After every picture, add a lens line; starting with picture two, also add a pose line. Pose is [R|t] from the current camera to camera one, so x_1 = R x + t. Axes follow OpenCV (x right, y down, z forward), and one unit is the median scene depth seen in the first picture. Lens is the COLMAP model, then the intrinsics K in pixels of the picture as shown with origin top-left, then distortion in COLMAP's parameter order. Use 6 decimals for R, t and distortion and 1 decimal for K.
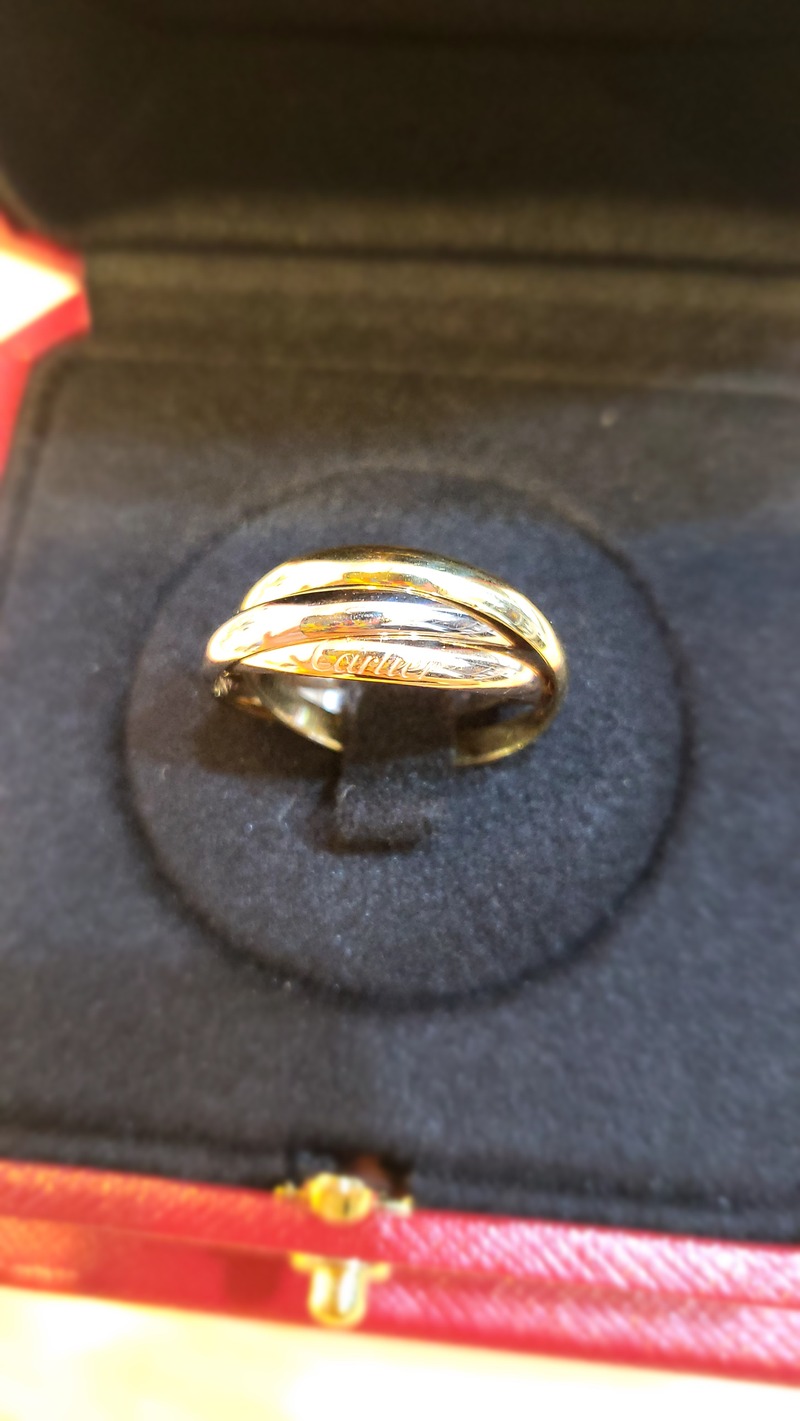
lens RADIAL K [[1281.1, 0, 400.0], [0, 1281.1, 710.5], [0, 0, 1]] dist [-0.072534, -0.003044]
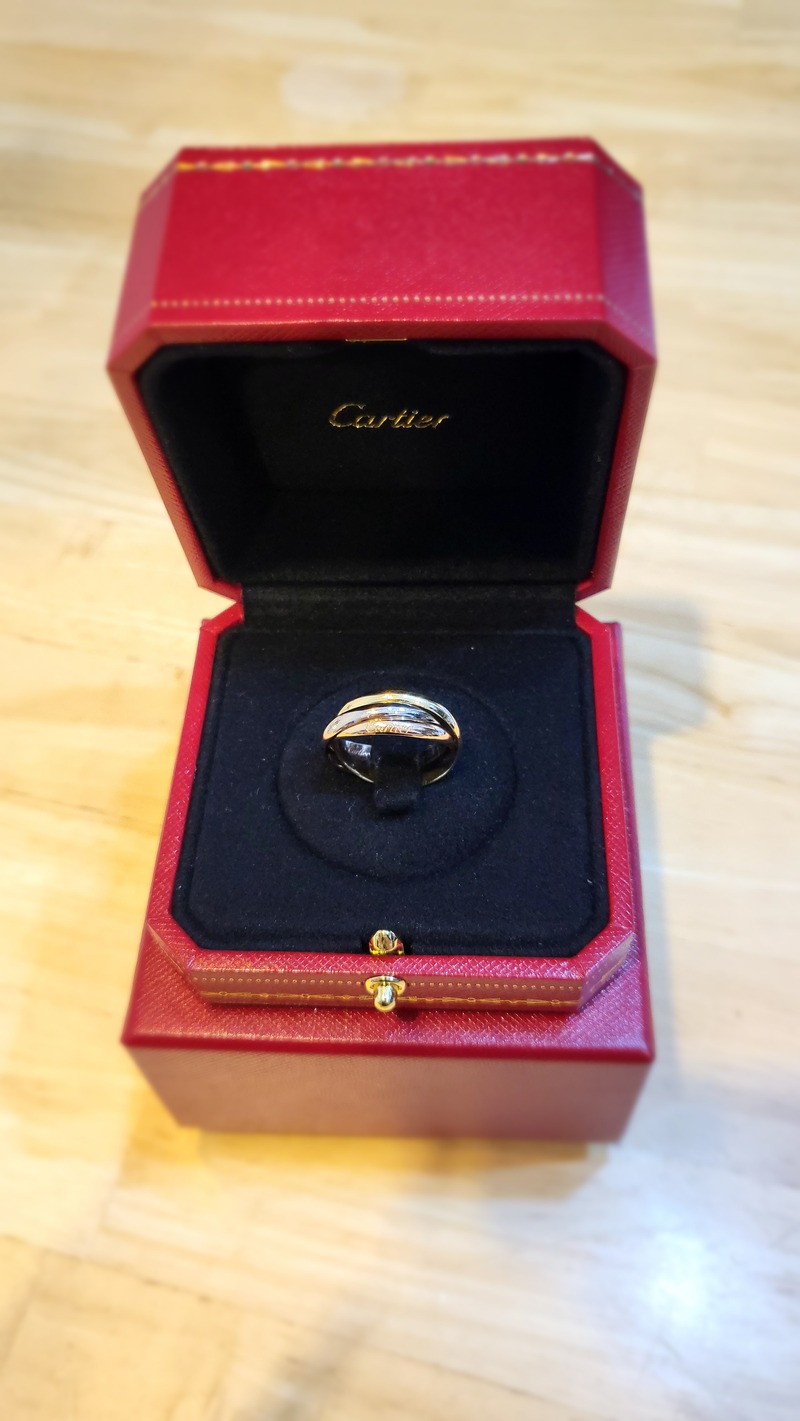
lens RADIAL K [[1281.1, 0, 400.0], [0, 1281.1, 710.5], [0, 0, 1]] dist [-0.072534, -0.003044]
pose [[0.997345, -0.037887, 0.062197, -0.140756], [0.051380, 0.971302, -0.232234, 0.464673], [-0.051613, 0.234813, 0.970669, -1.383676]]
